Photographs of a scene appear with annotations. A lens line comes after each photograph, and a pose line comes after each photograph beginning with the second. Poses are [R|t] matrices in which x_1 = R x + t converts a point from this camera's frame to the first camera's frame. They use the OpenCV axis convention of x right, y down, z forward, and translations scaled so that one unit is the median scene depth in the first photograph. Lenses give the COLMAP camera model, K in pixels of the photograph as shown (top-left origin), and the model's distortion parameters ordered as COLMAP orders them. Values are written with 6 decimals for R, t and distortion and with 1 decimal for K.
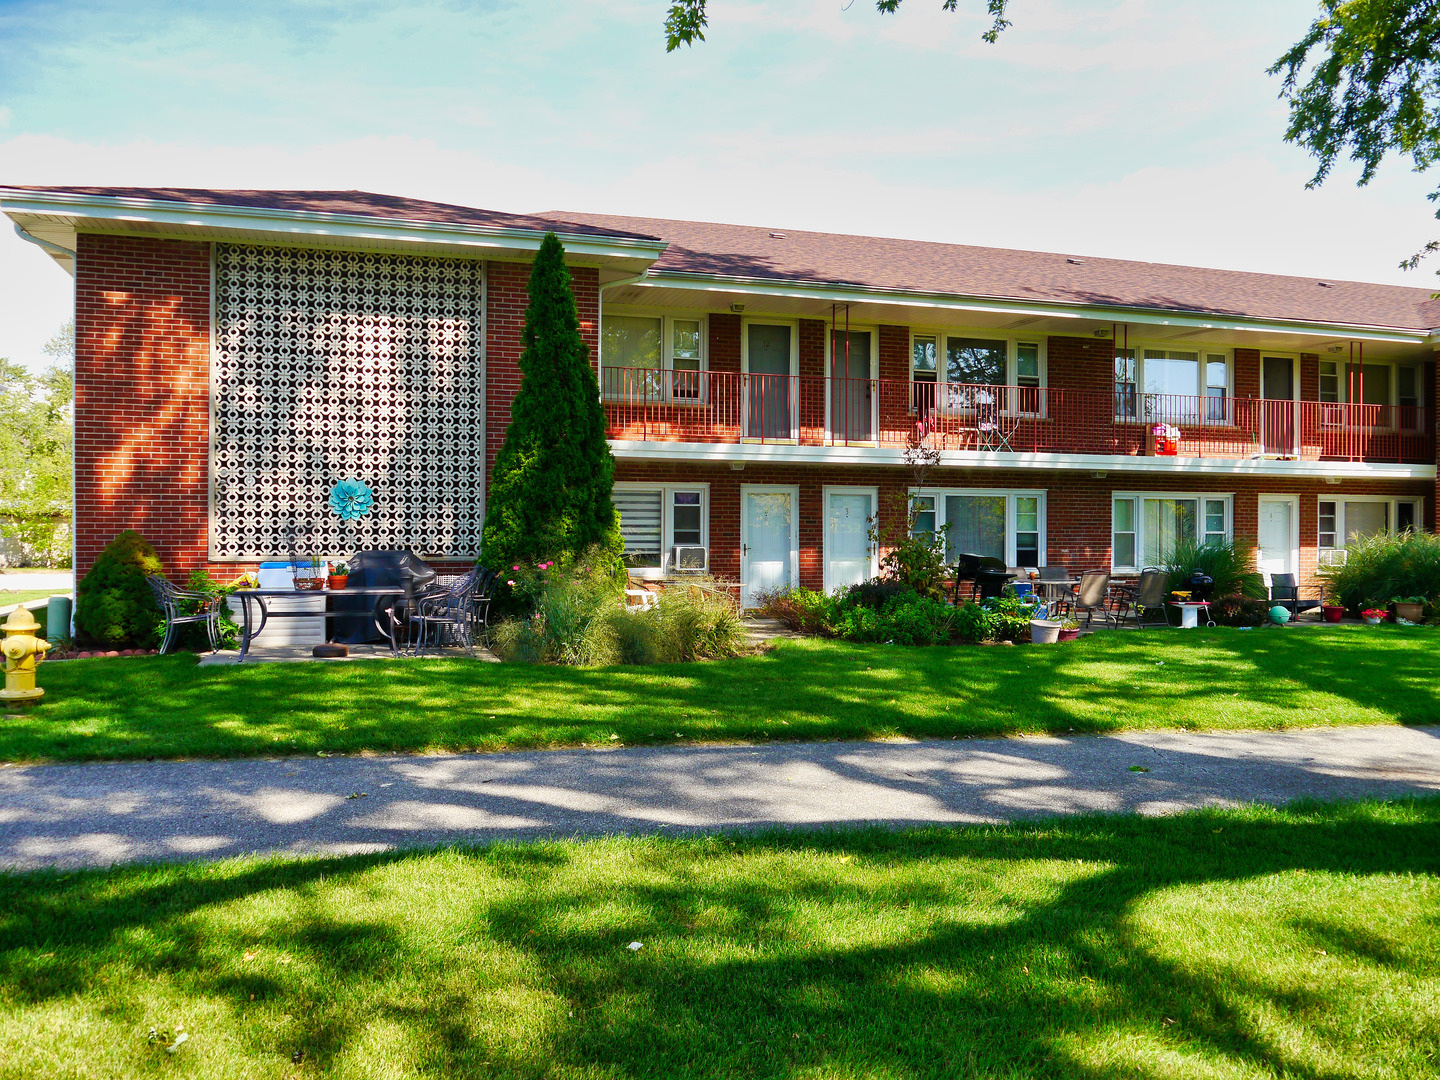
lens RADIAL K [[1177.2, 0, 777.7], [0, 1177.2, 545.3], [0, 0, 1]] dist [-0.044958, 0.026656]
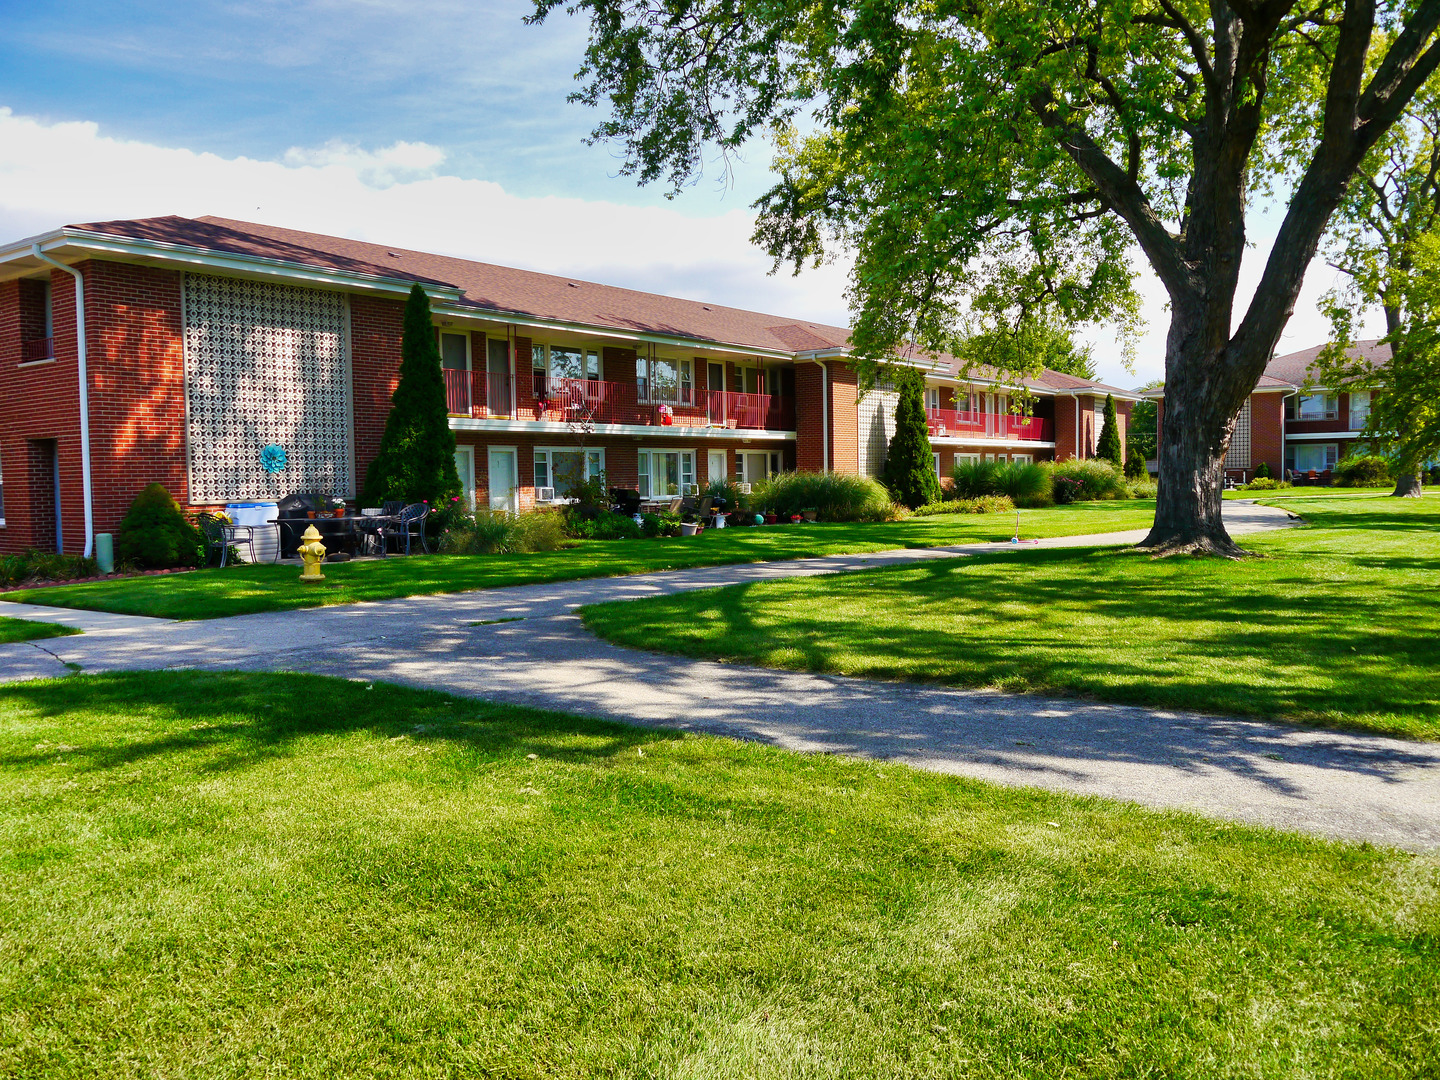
lens RADIAL K [[1177.2, 0, 718.6], [0, 1177.2, 537.8], [0, 0, 1]] dist [-0.044958, 0.026656]
pose [[0.813630, -0.048365, 0.579368, -0.742396], [0.027976, 0.998636, 0.044078, 0.009173], [-0.580709, -0.019655, 0.813874, -0.461645]]
